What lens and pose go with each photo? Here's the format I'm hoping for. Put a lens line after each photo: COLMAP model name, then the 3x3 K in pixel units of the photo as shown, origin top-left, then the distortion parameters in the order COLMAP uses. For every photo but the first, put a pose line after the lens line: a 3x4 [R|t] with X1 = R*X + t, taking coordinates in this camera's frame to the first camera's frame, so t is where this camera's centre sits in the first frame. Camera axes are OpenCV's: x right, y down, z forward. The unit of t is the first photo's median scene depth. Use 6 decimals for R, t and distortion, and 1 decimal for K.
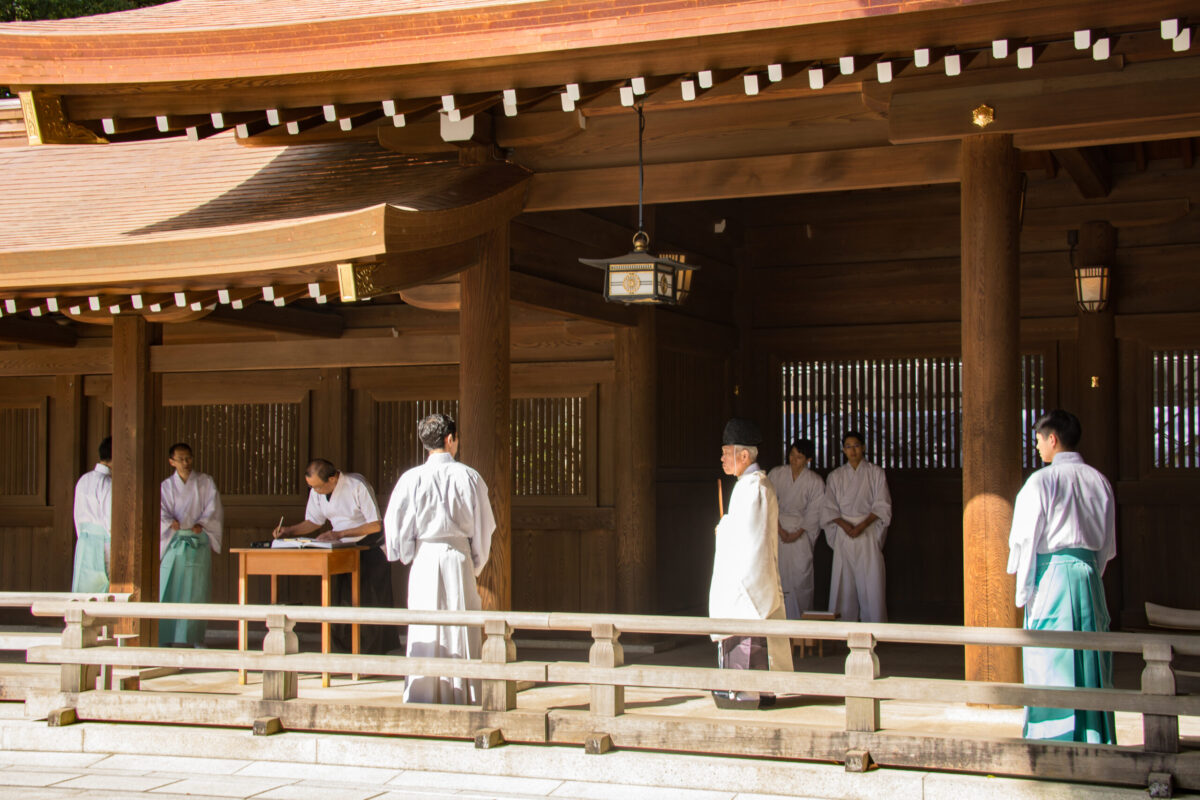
lens RADIAL K [[1741.7, 0, 603.2], [0, 1741.7, 399.1], [0, 0, 1]] dist [0.155495, 0.000000]
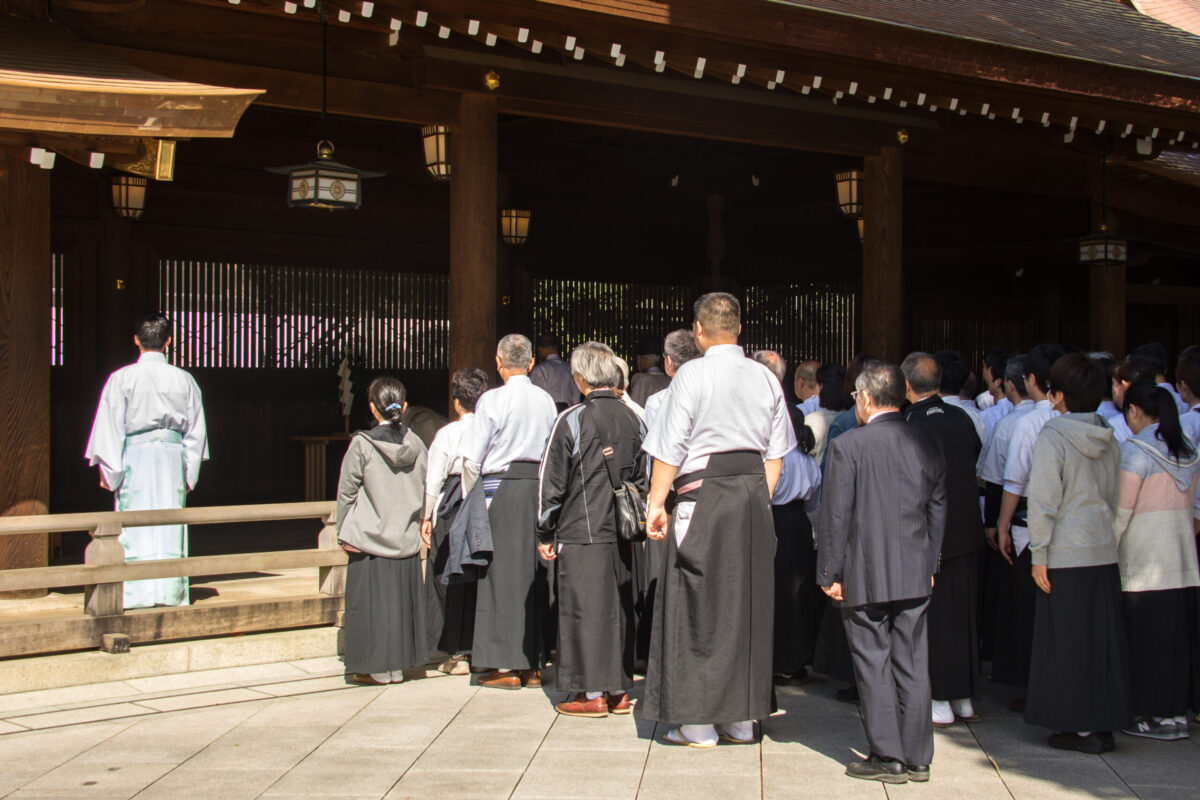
lens RADIAL K [[1741.7, 0, 603.3], [0, 1741.7, 395.4], [0, 0, 1]] dist [0.155495, 0.000000]
pose [[0.491761, -0.005942, 0.870710, -0.863115], [-0.047782, 0.998286, 0.033799, 0.014622], [-0.869418, -0.058225, 0.490634, 0.339635]]
